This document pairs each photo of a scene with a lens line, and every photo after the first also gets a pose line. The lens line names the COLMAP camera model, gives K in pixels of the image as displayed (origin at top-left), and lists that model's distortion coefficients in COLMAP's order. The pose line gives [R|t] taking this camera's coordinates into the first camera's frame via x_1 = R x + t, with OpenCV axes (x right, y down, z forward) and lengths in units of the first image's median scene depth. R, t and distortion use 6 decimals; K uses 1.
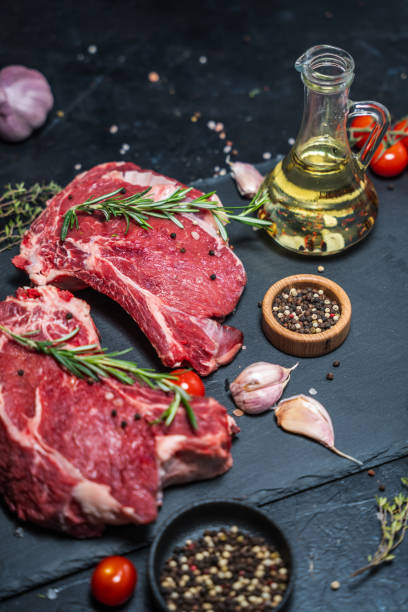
lens RADIAL K [[1067.3, 0, 204.0], [0, 1067.3, 306.0], [0, 0, 1]] dist [0.081926, 0.062492]
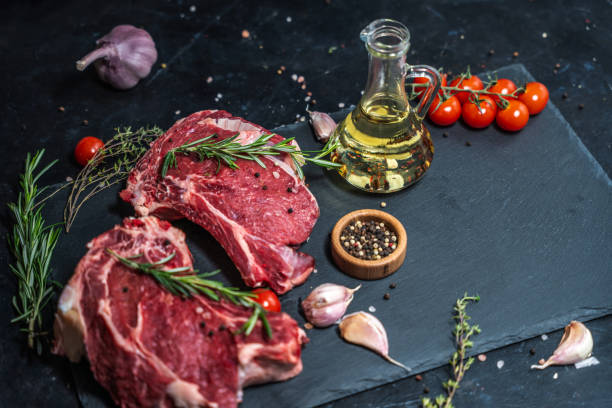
lens RADIAL K [[1067.3, 0, 306.0], [0, 1067.3, 204.0], [0, 0, 1]] dist [0.081926, 0.062492]
pose [[0.999892, 0.014660, -0.001118, 0.027155], [-0.014679, 0.999685, -0.020379, -0.010786], [0.000819, 0.020393, 0.999792, -0.178355]]
